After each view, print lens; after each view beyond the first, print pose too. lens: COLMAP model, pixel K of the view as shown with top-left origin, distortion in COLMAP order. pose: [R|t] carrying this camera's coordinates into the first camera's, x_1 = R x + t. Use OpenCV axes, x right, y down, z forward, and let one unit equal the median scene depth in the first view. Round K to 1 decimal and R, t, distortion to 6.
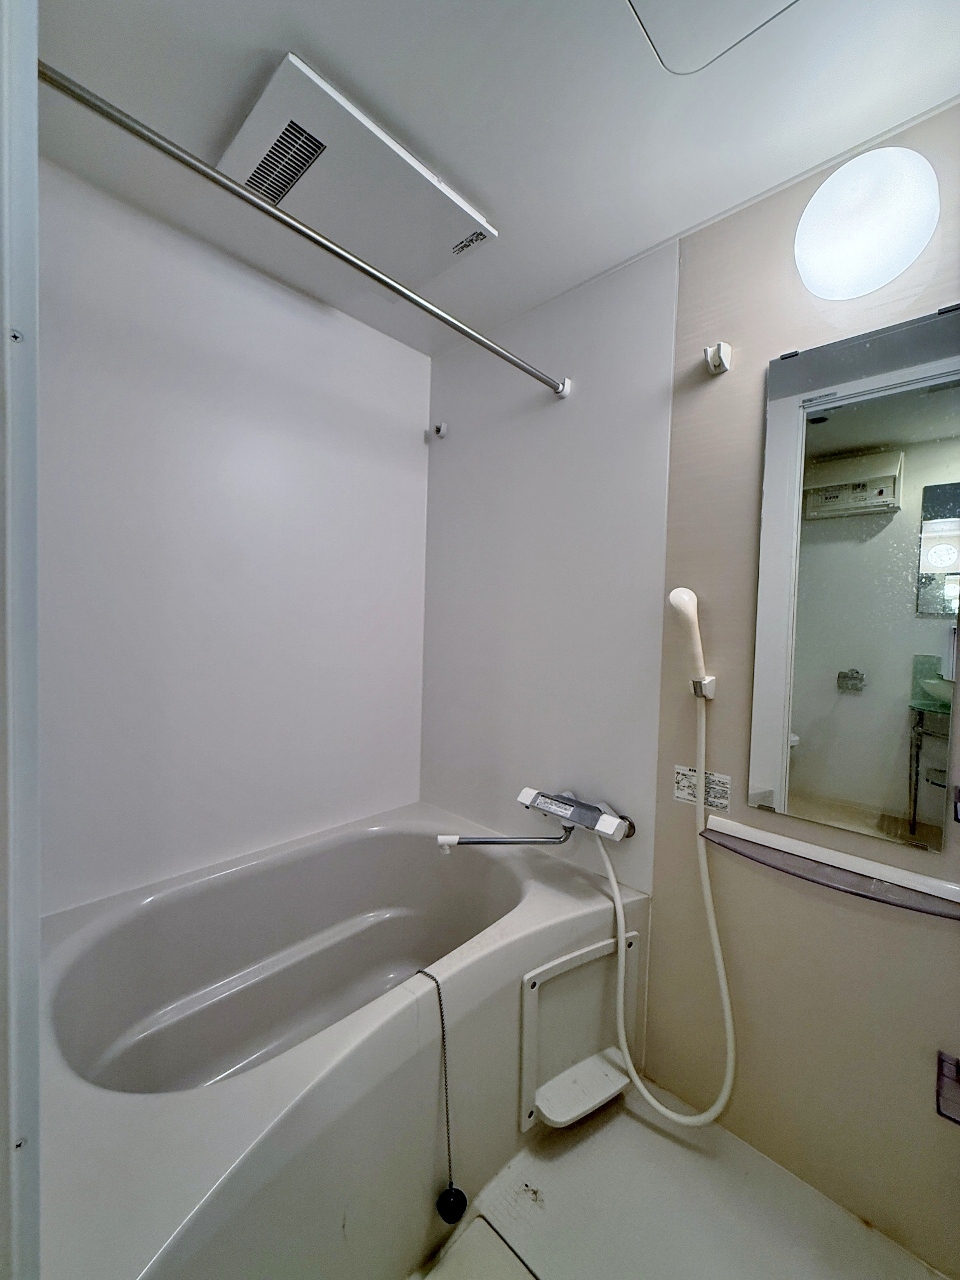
lens RADIAL K [[511.8, 0, 479.7], [0, 511.8, 639.3], [0, 0, 1]] dist [-0.001290, 0.000359]
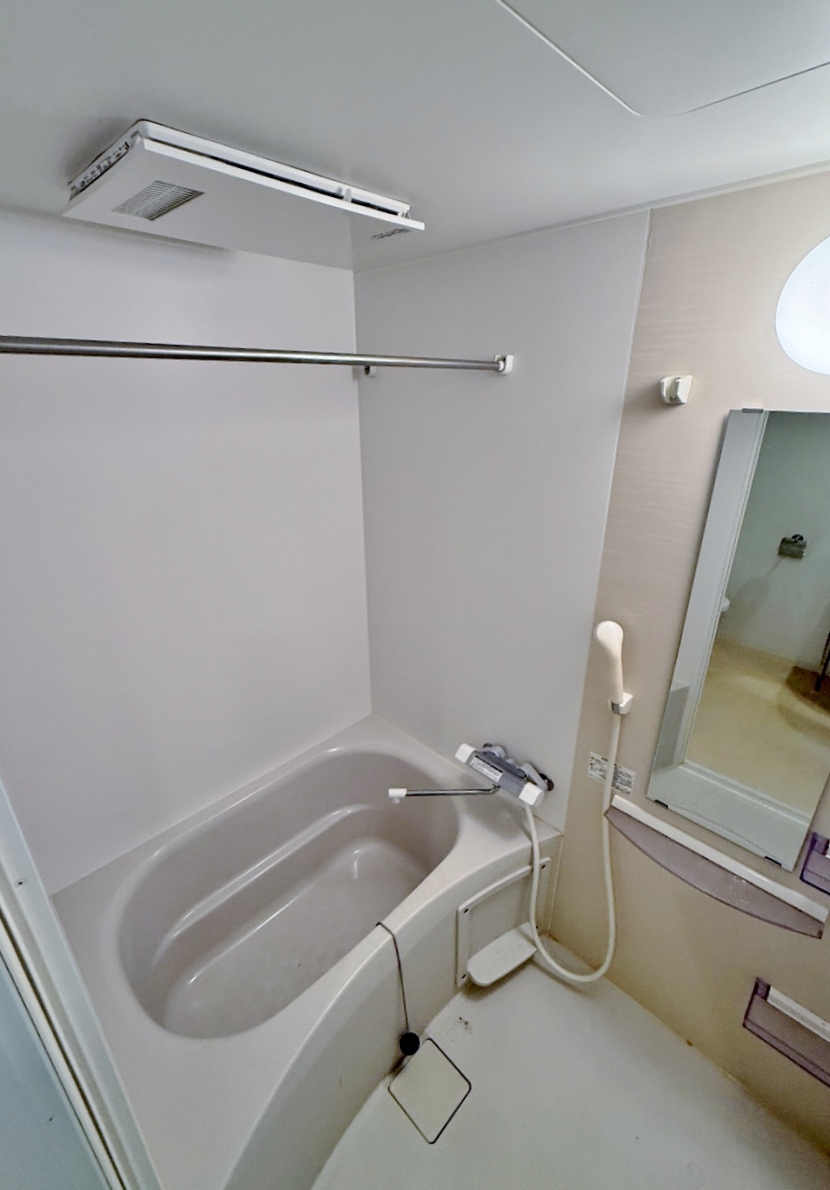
lens RADIAL K [[516.1, 0, 416.5], [0, 516.1, 595.0], [0, 0, 1]] dist [0.002077, -0.000196]
pose [[0.999481, -0.023442, -0.022079, 0.023998], [0.029568, 0.939649, 0.340859, -0.509886], [0.012756, -0.341335, 0.939855, 0.021458]]
